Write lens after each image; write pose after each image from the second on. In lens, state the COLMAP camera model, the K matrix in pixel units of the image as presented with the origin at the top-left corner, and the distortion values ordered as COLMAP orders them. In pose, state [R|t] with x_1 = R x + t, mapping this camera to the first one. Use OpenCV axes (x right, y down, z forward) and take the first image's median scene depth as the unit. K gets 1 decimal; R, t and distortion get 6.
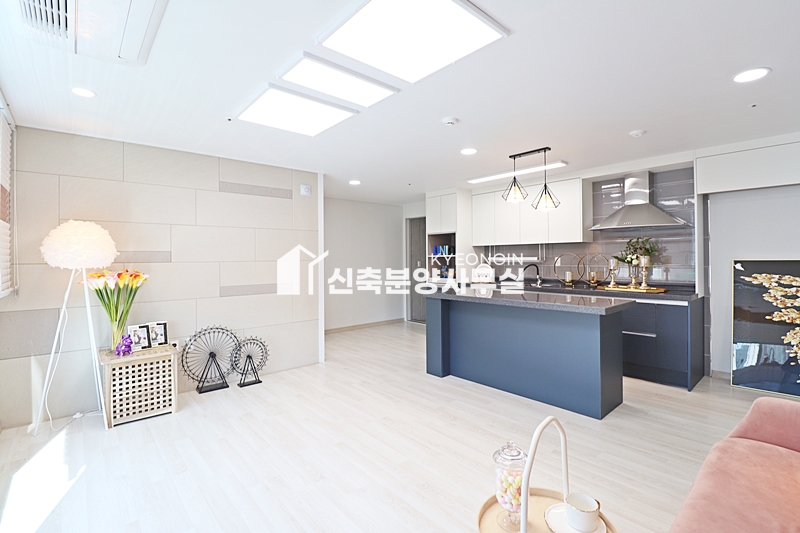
lens RADIAL K [[373.3, 0, 400.0], [0, 373.3, 266.5], [0, 0, 1]] dist [0.003275, -0.010602]
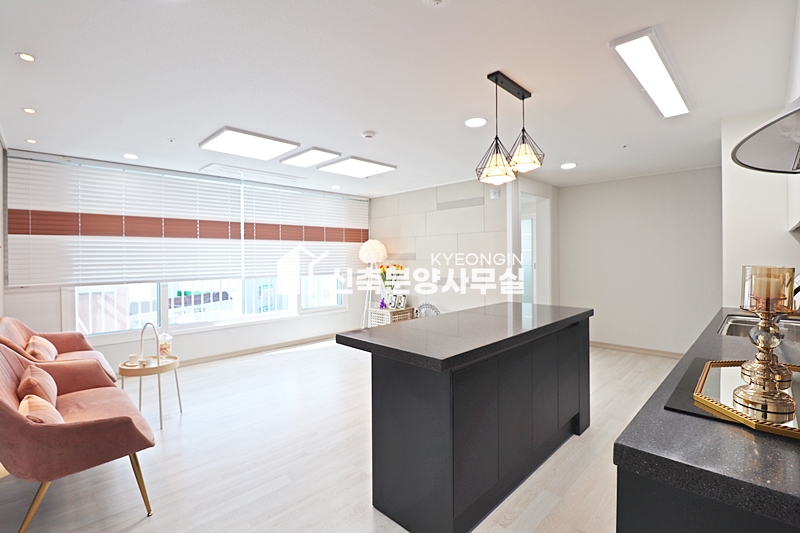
lens RADIAL K [[368.5, 0, 409.4], [0, 368.5, 264.7], [0, 0, 1]] dist [0.001182, -0.000168]
pose [[0.089485, 0.026031, -0.995648, 1.023962], [-0.010934, 0.999624, 0.025152, -0.030298], [0.995928, 0.008636, 0.089736, 0.855425]]
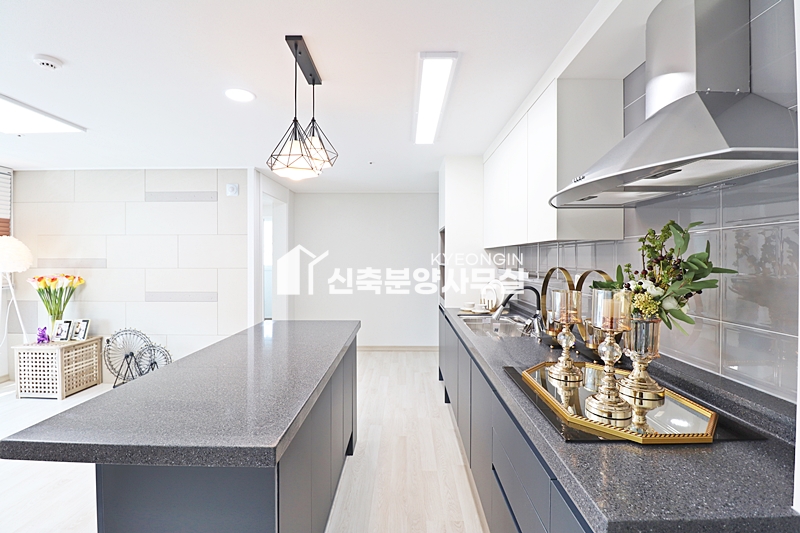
lens RADIAL K [[373.3, 0, 400.0], [0, 373.3, 266.5], [0, 0, 1]] dist [0.003275, -0.010602]
pose [[0.737524, 0.020075, -0.675022, 0.851308], [-0.020731, 0.999760, 0.007081, -0.044053], [0.675002, 0.008771, 0.737763, 0.788286]]
